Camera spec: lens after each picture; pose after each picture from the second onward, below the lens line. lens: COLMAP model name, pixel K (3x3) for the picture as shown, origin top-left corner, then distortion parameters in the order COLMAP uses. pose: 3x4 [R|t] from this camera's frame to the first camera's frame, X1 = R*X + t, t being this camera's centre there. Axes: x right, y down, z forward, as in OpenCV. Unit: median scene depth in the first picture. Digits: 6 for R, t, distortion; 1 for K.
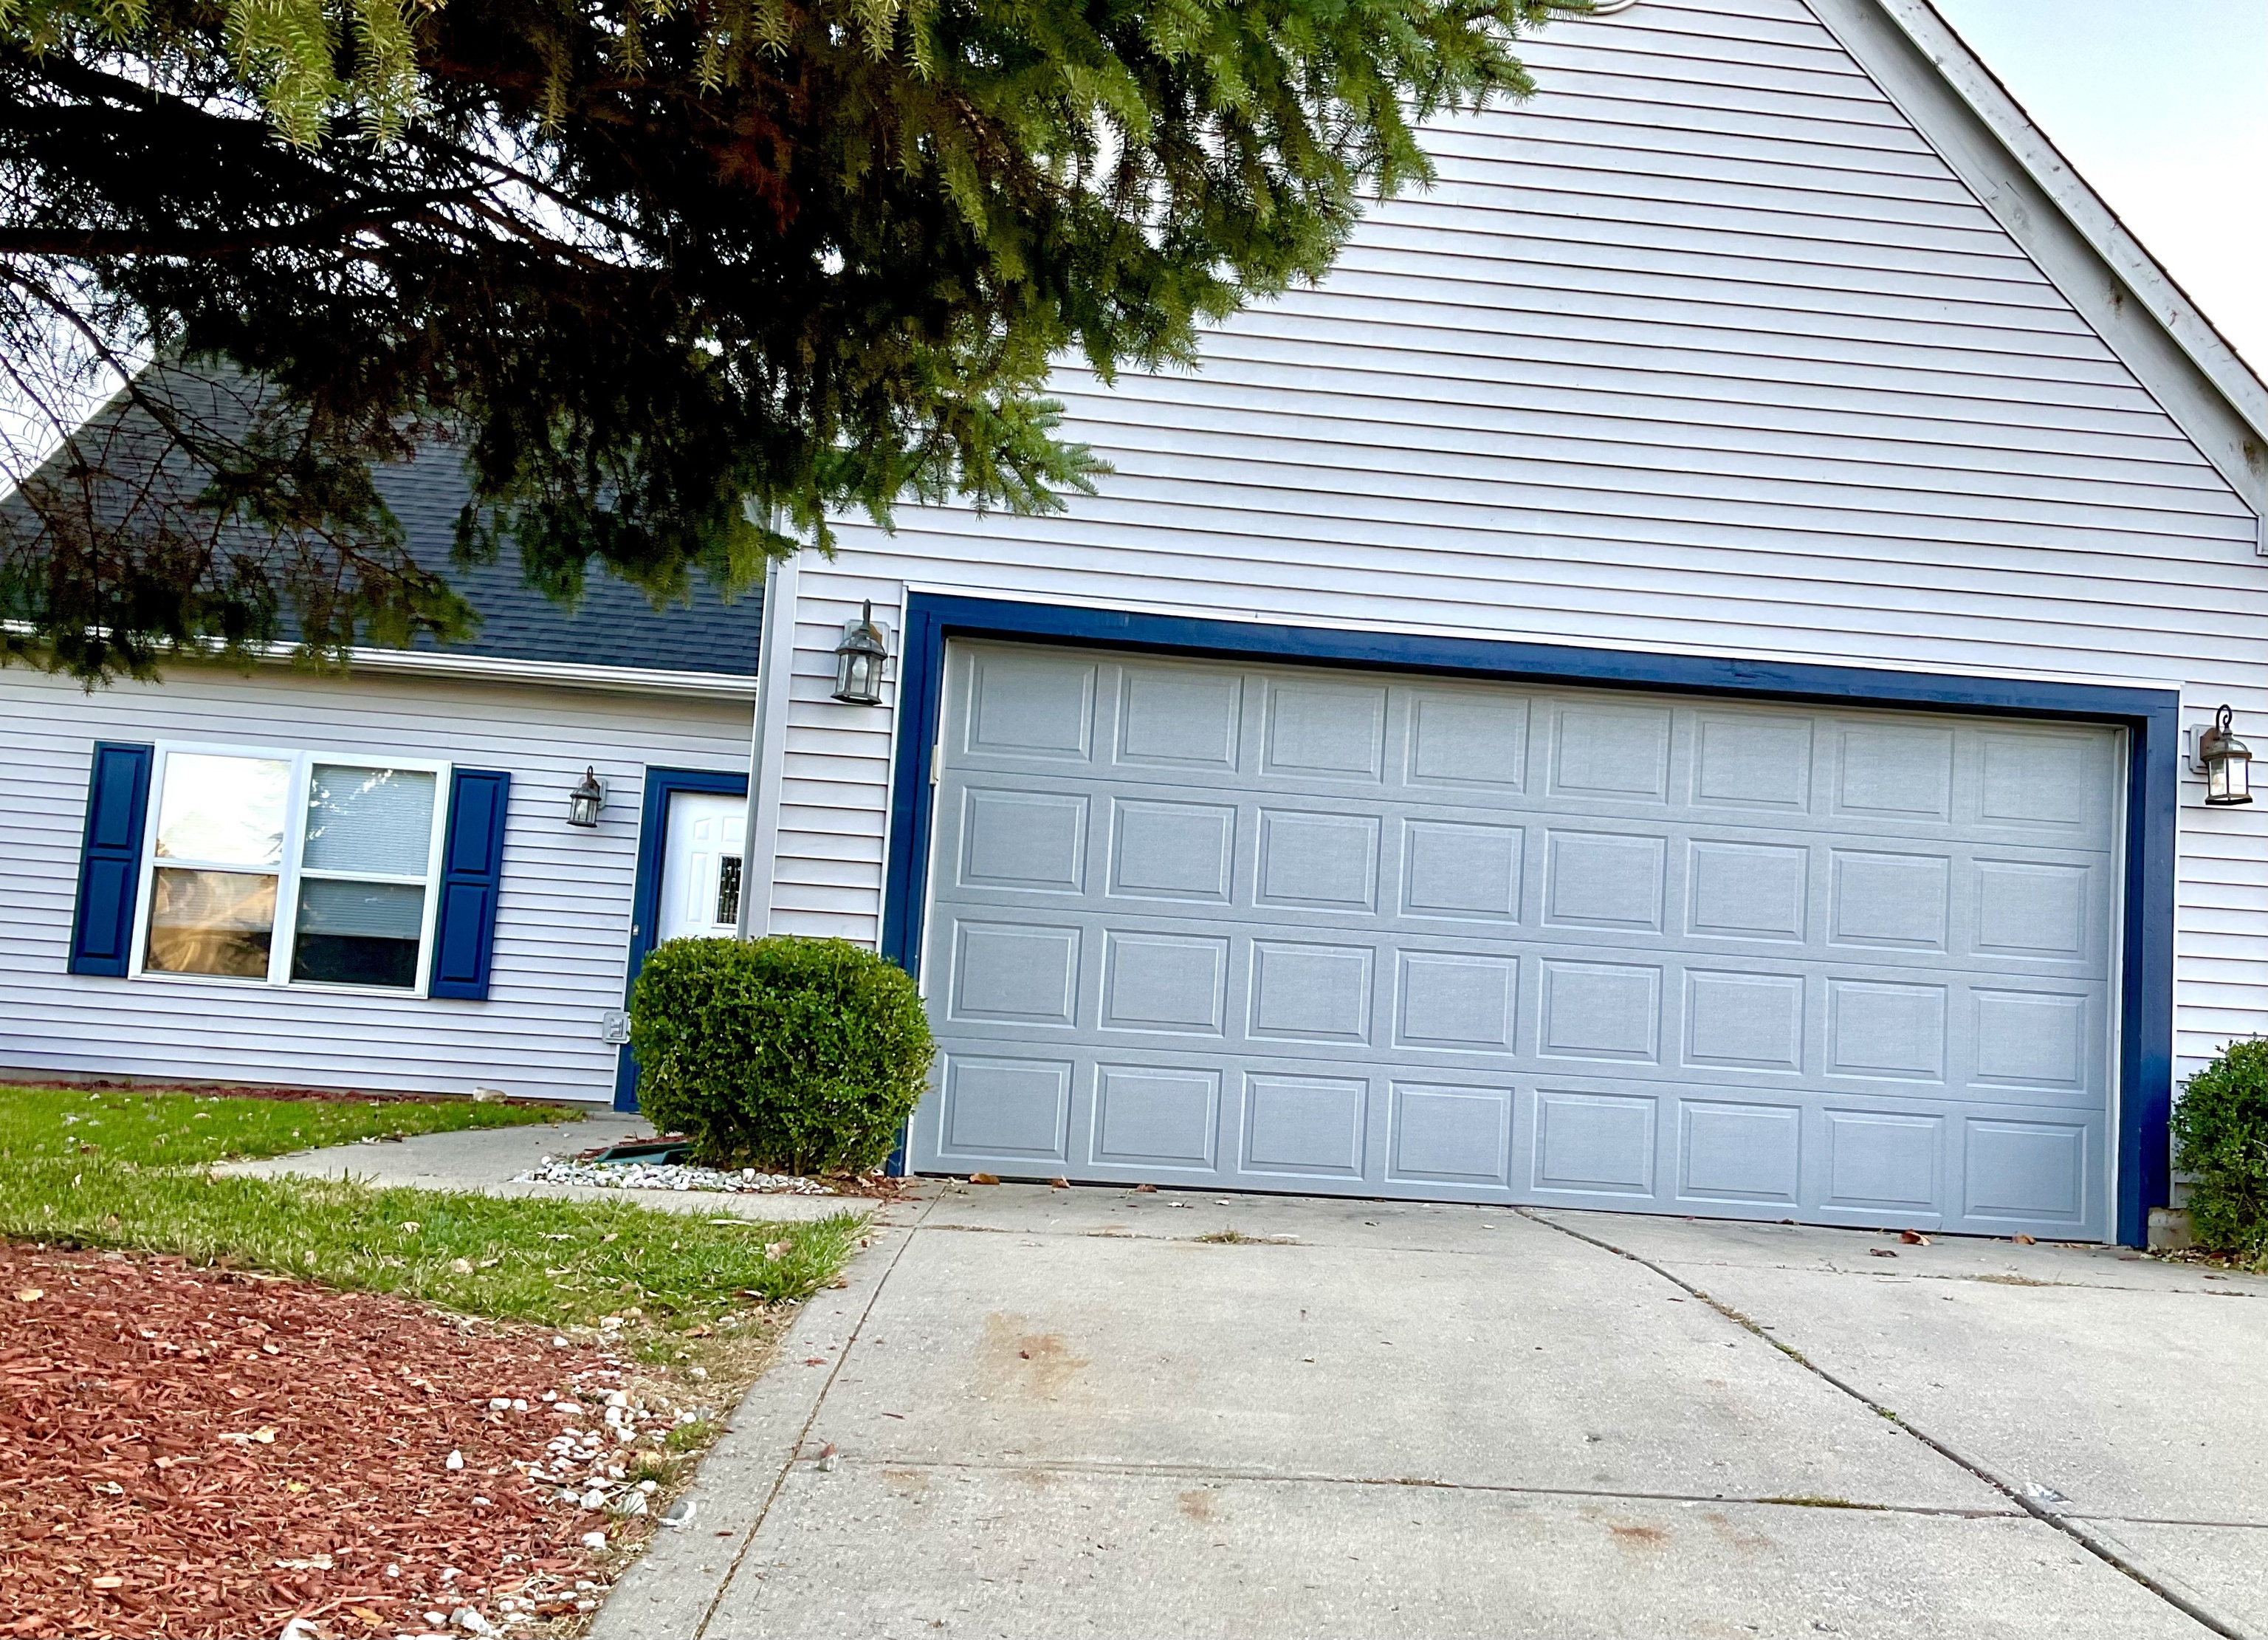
lens RADIAL K [[2339.5, 0, 1317.0], [0, 2339.5, 879.9], [0, 0, 1]] dist [0.104150, -0.240942]
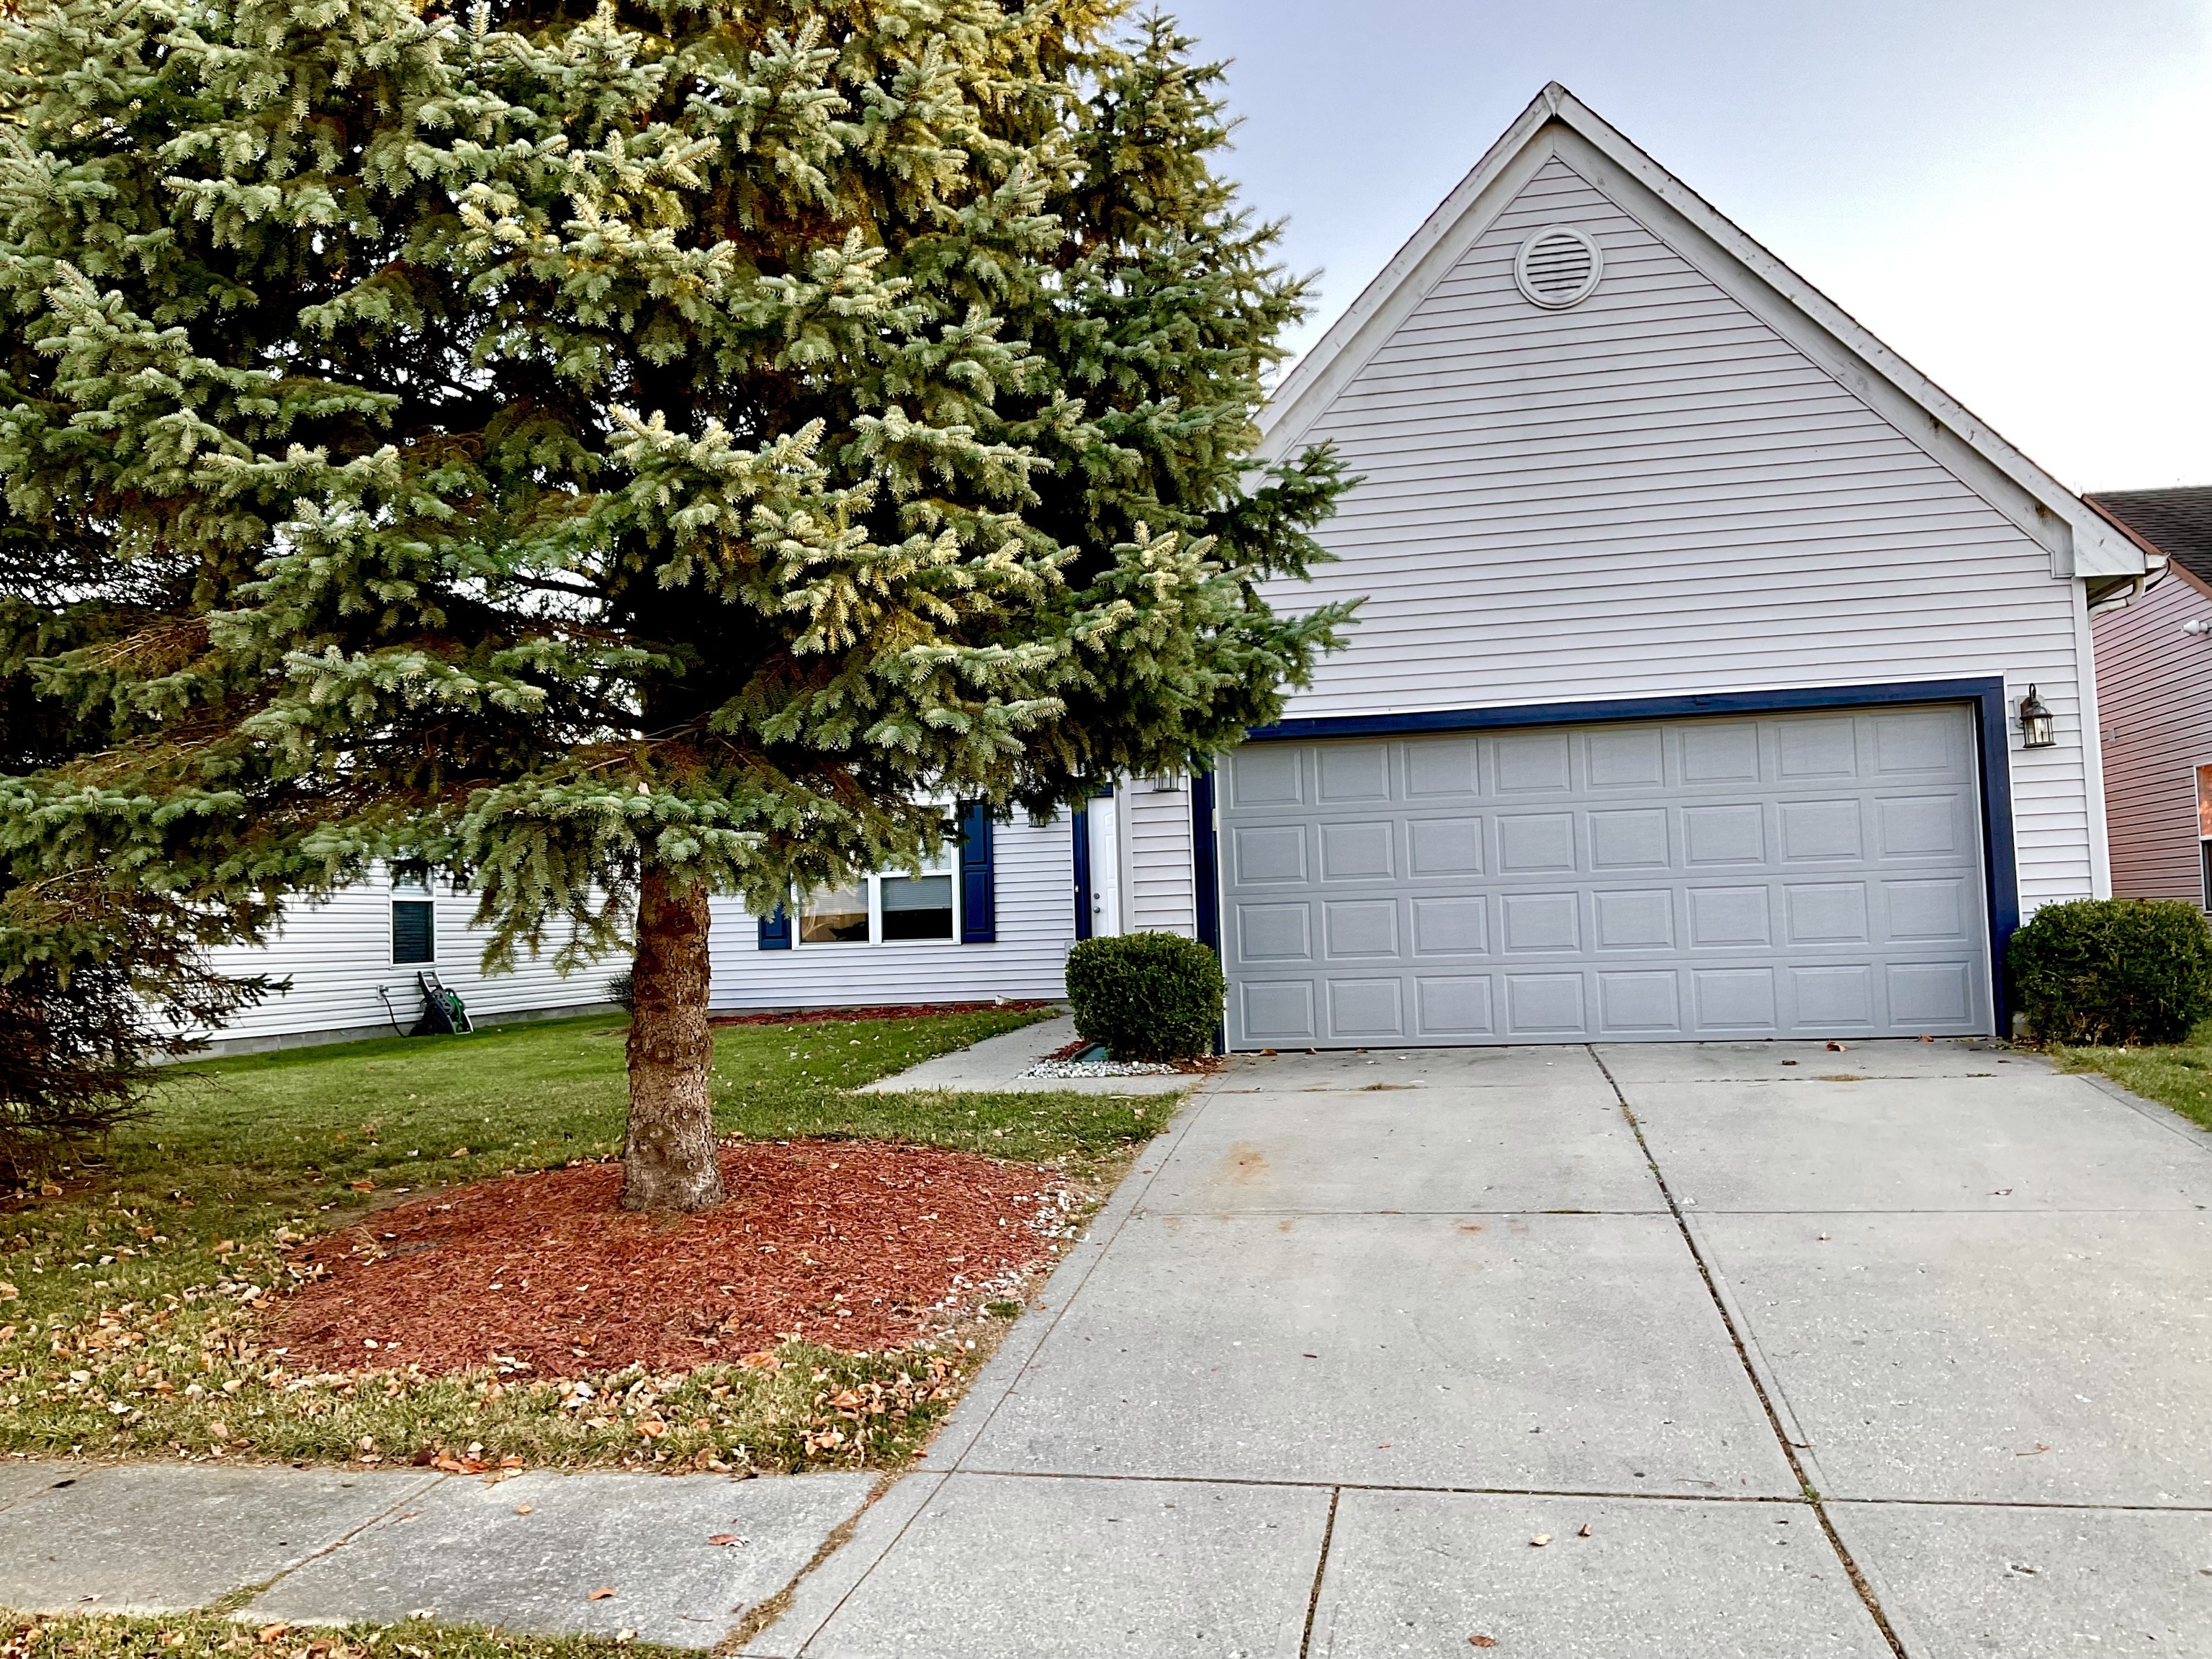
lens RADIAL K [[1838.0, 0, 1106.0], [0, 1838.0, 829.5], [0, 0, 1]] dist [0.126927, -0.314064]
pose [[0.956283, -0.108735, -0.271476, 0.133189], [0.119338, 0.992592, 0.022806, -0.083630], [0.266985, -0.054207, 0.962175, -0.349824]]
